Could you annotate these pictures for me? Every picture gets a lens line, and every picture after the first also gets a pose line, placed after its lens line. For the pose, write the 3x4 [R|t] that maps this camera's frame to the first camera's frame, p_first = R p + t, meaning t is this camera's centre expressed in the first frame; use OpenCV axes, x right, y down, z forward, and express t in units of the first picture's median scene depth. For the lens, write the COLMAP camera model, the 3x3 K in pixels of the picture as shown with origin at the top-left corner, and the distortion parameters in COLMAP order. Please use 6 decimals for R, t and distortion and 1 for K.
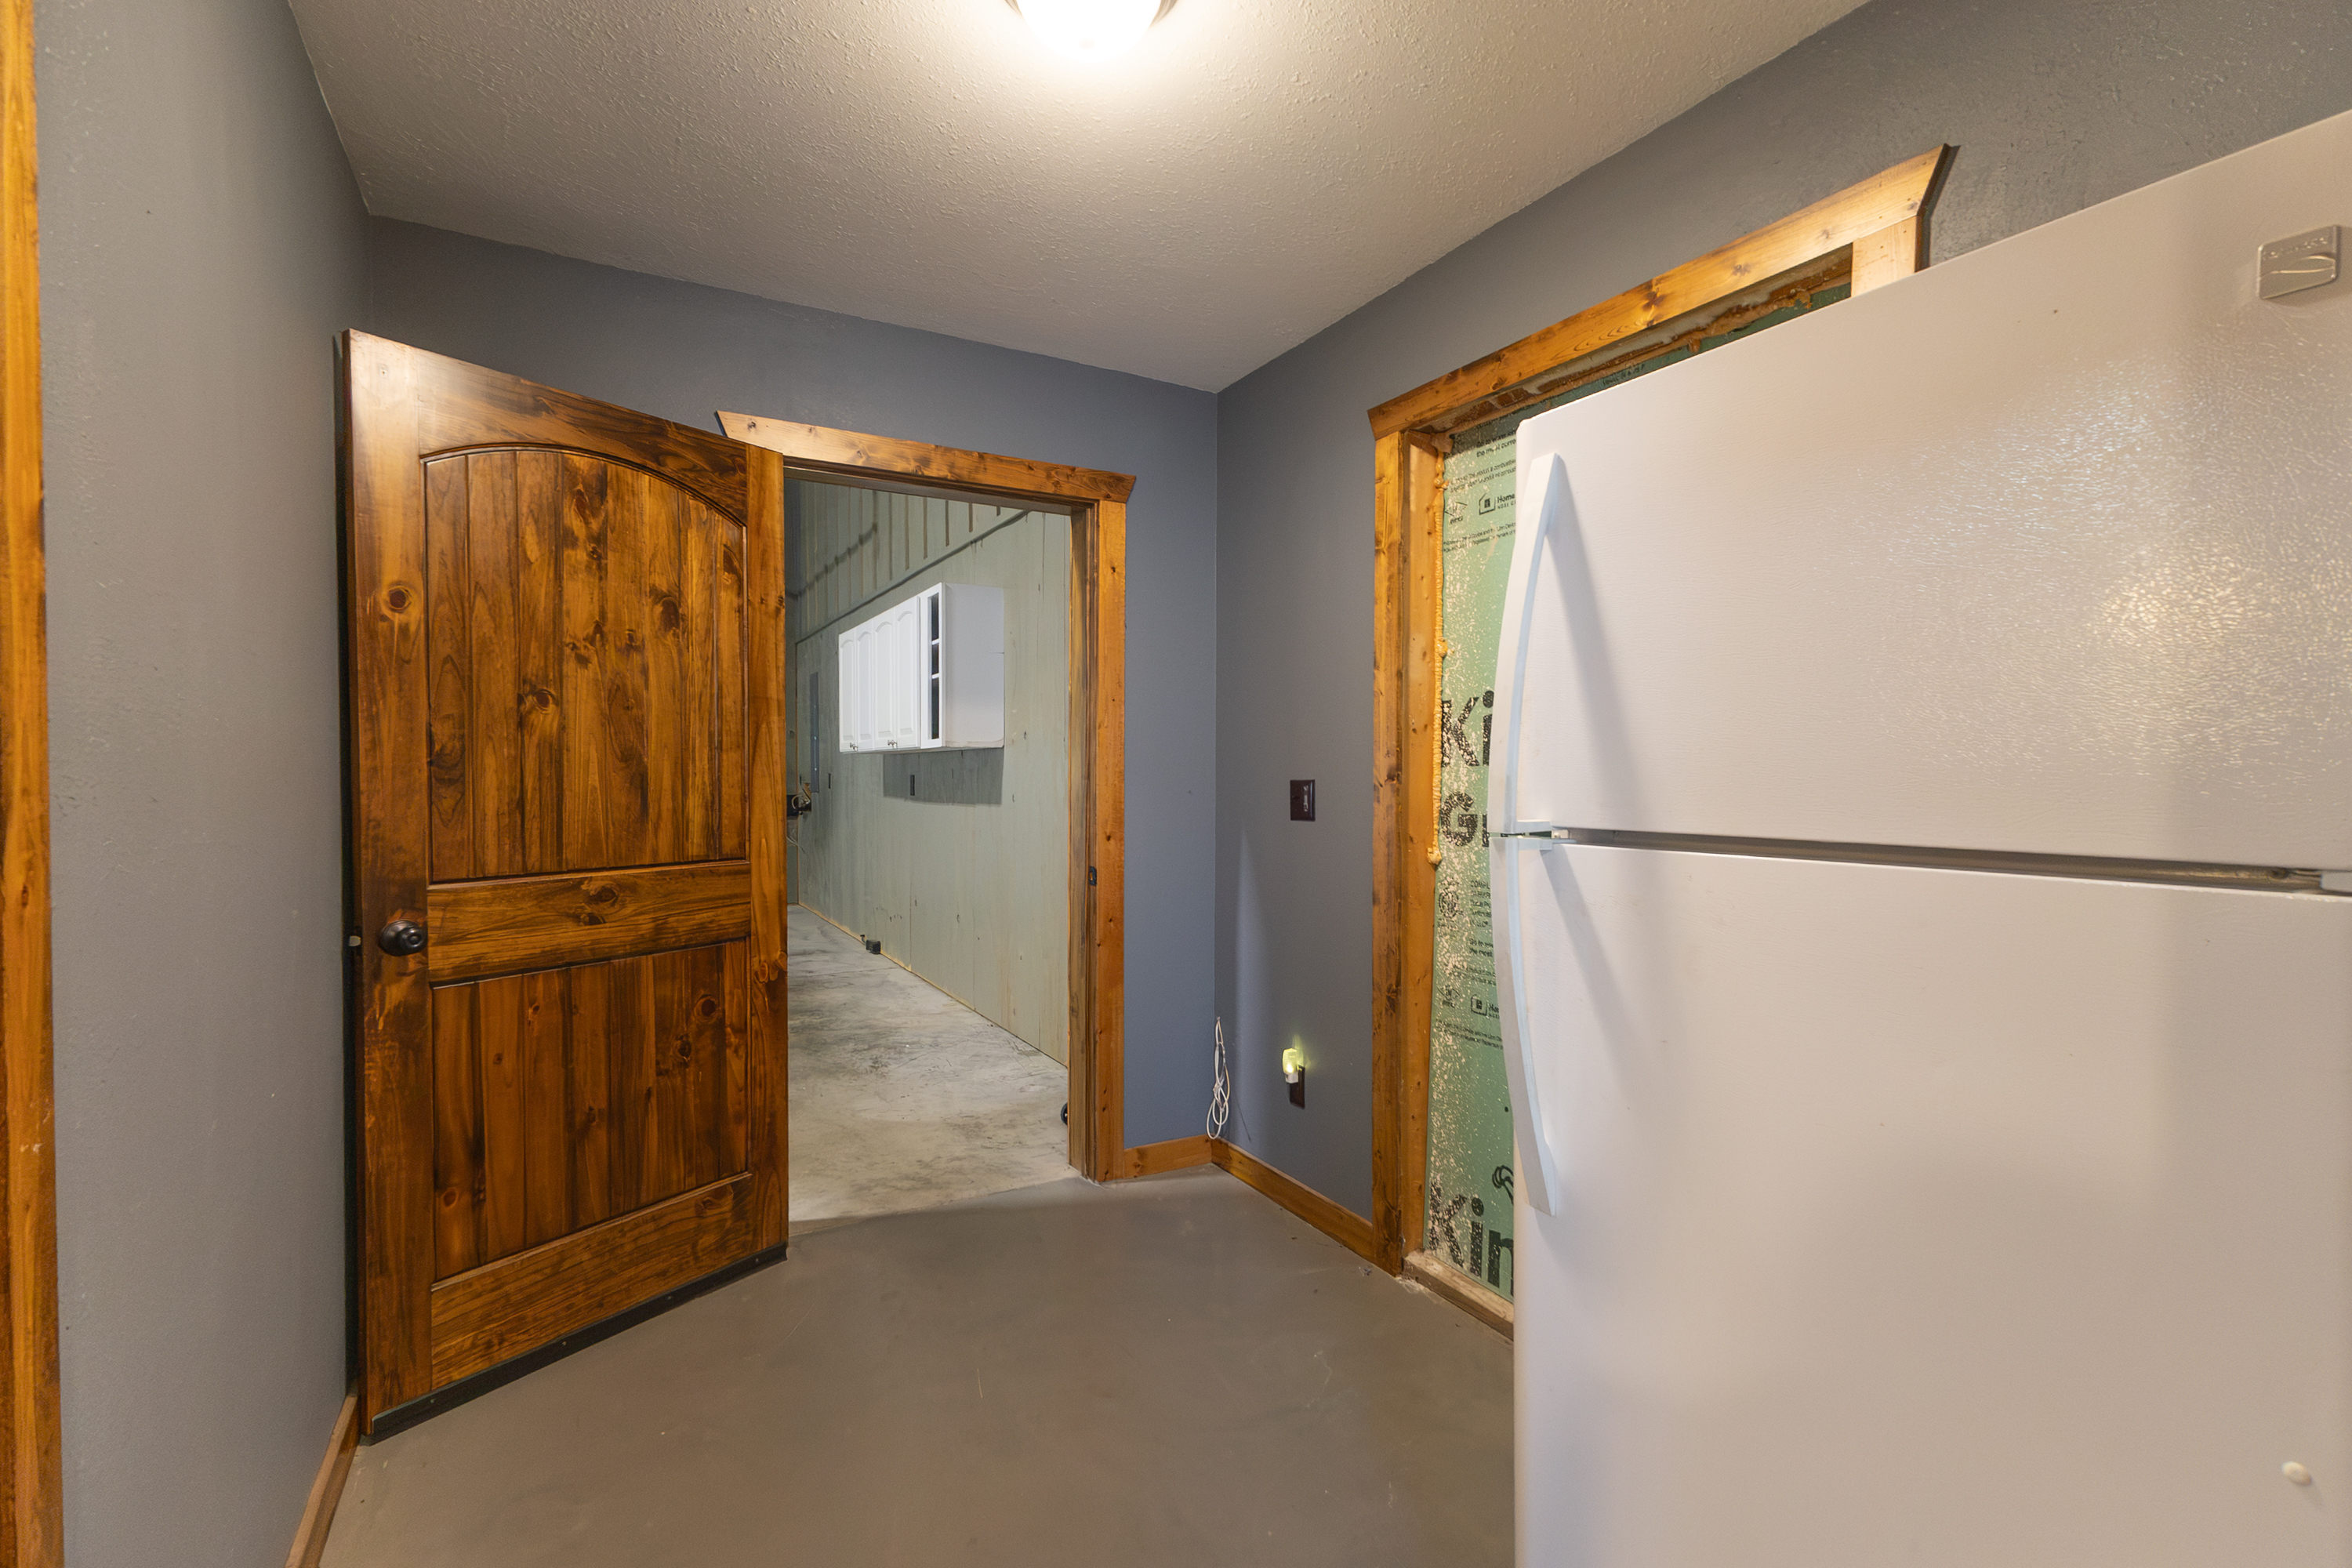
lens RADIAL K [[1073.0, 0, 1180.2], [0, 1073.0, 781.8], [0, 0, 1]] dist [0.020947, -0.002129]
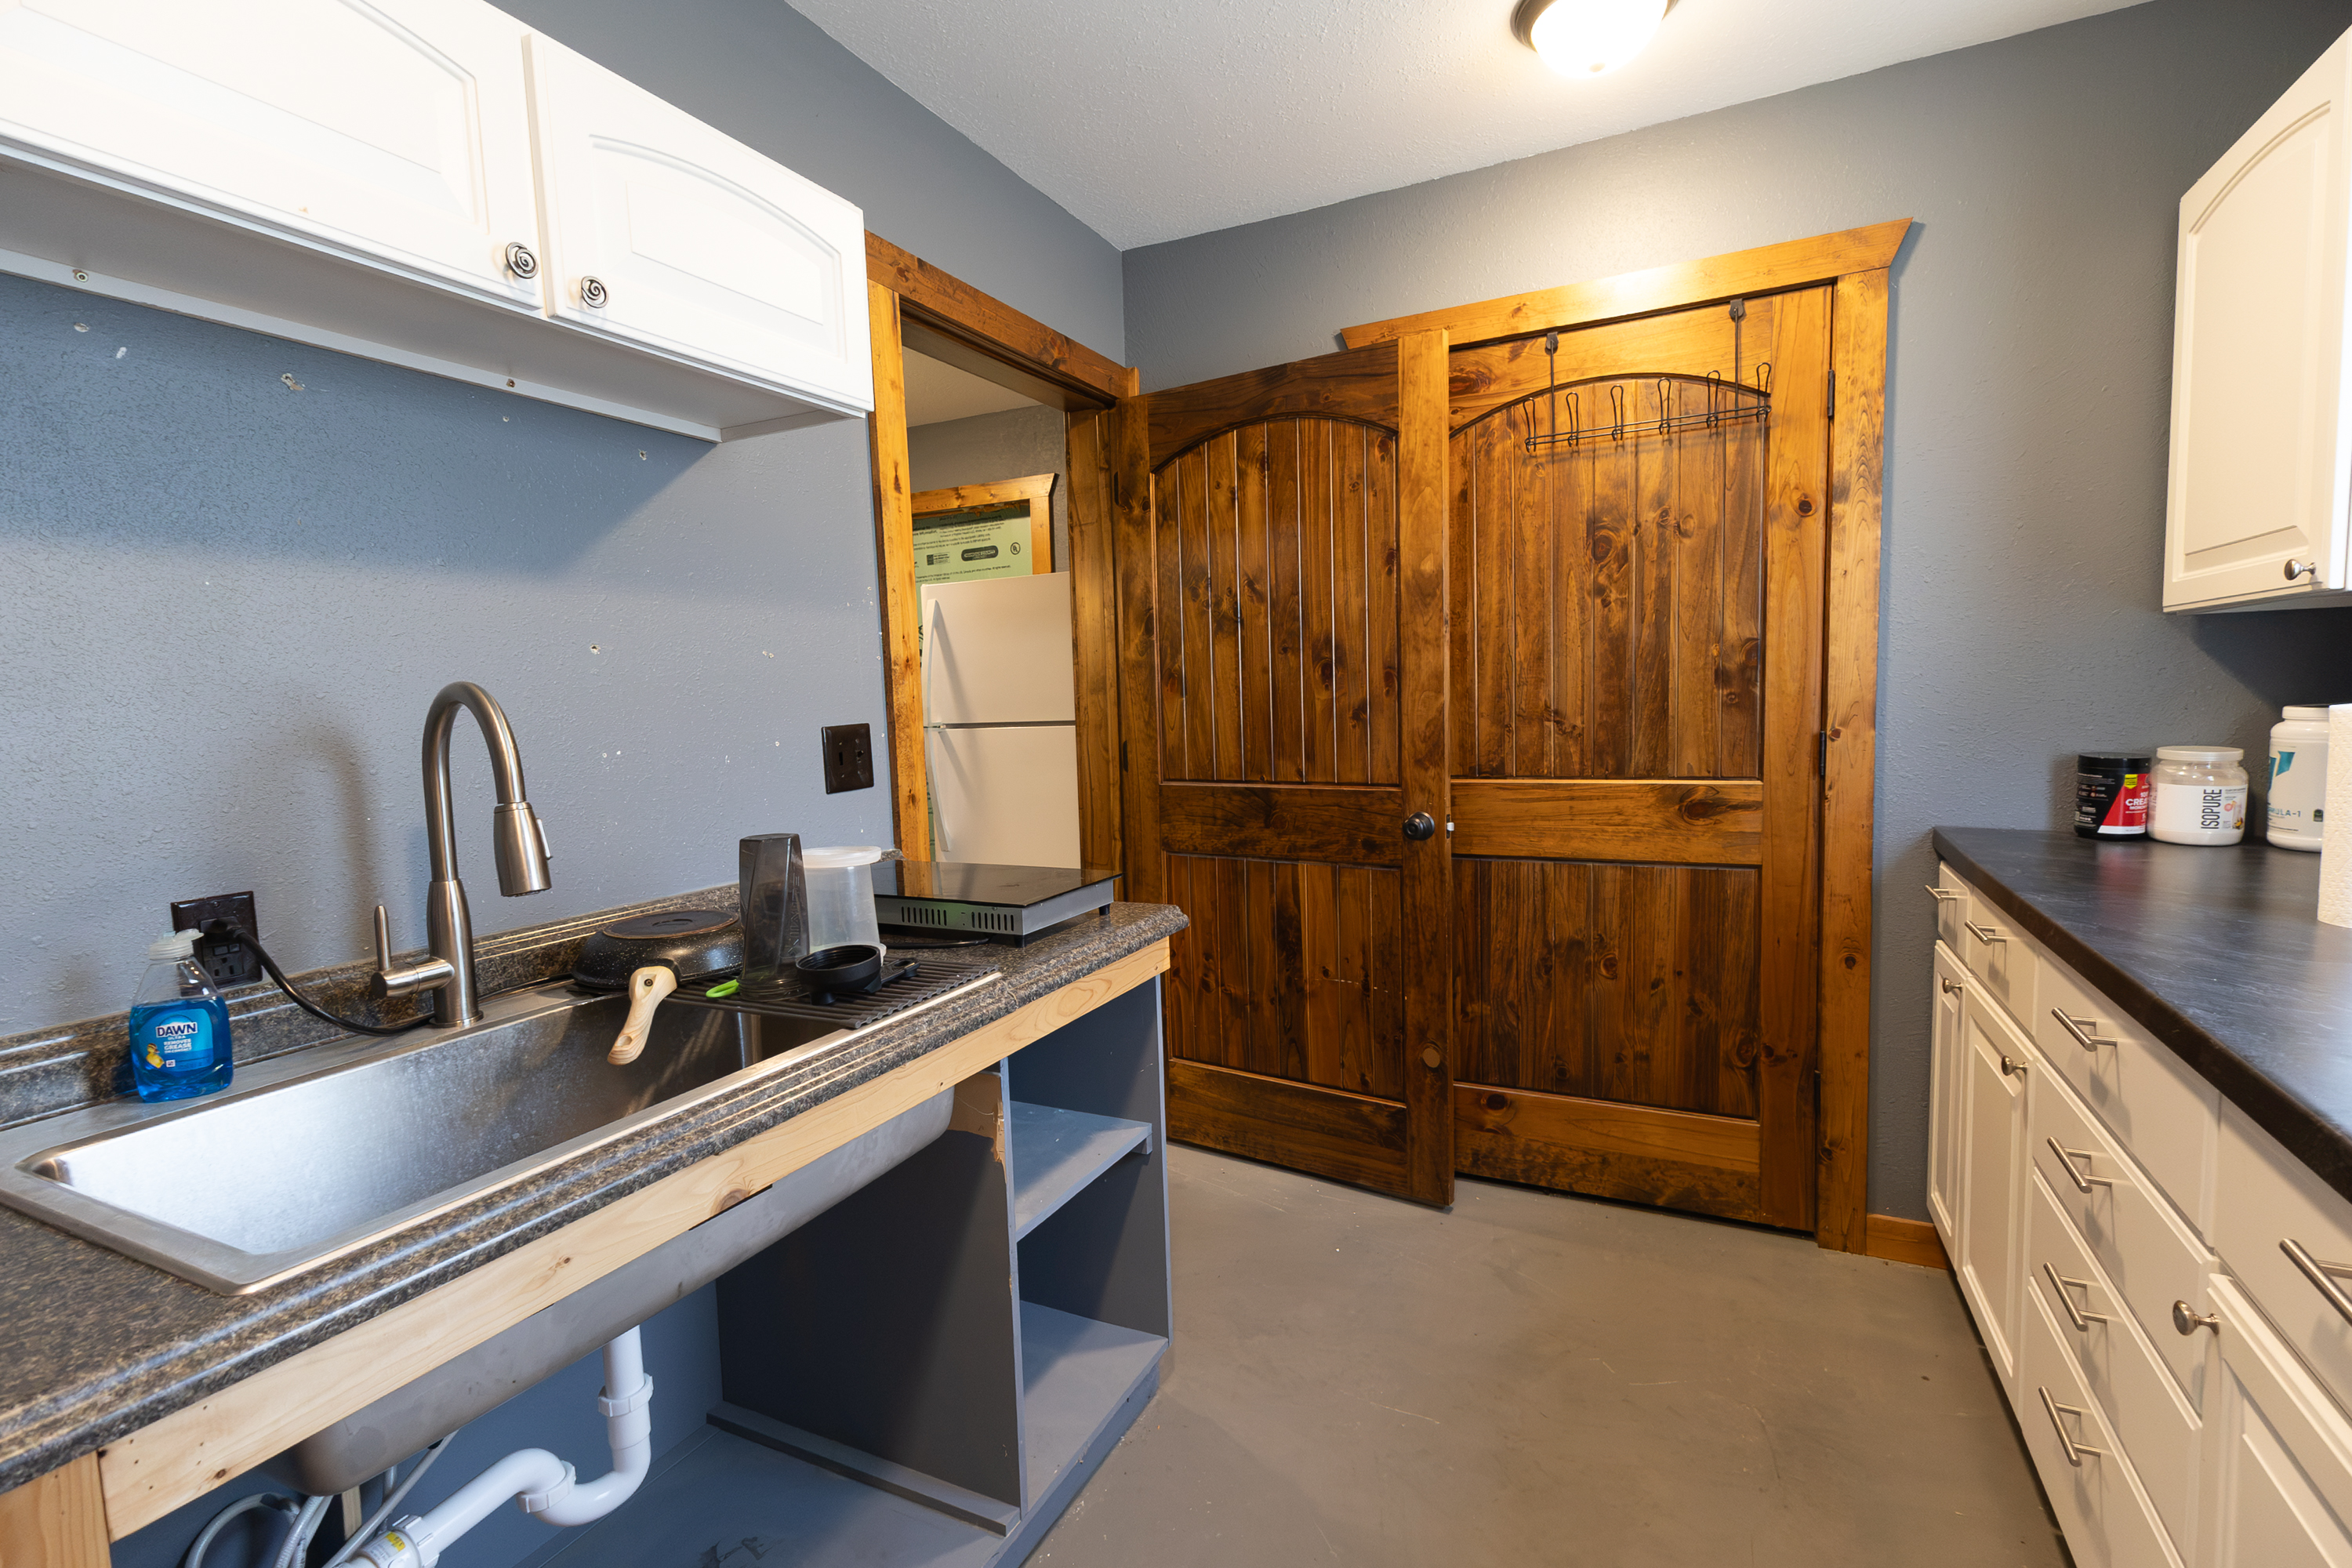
lens RADIAL K [[1073.0, 0, 1178.4], [0, 1073.0, 787.9], [0, 0, 1]] dist [0.020947, -0.002129]
pose [[0.824601, -0.076564, 0.560510, -0.635563], [0.041947, 0.996347, 0.074388, 0.020233], [-0.564158, -0.037829, 0.824800, -1.467535]]
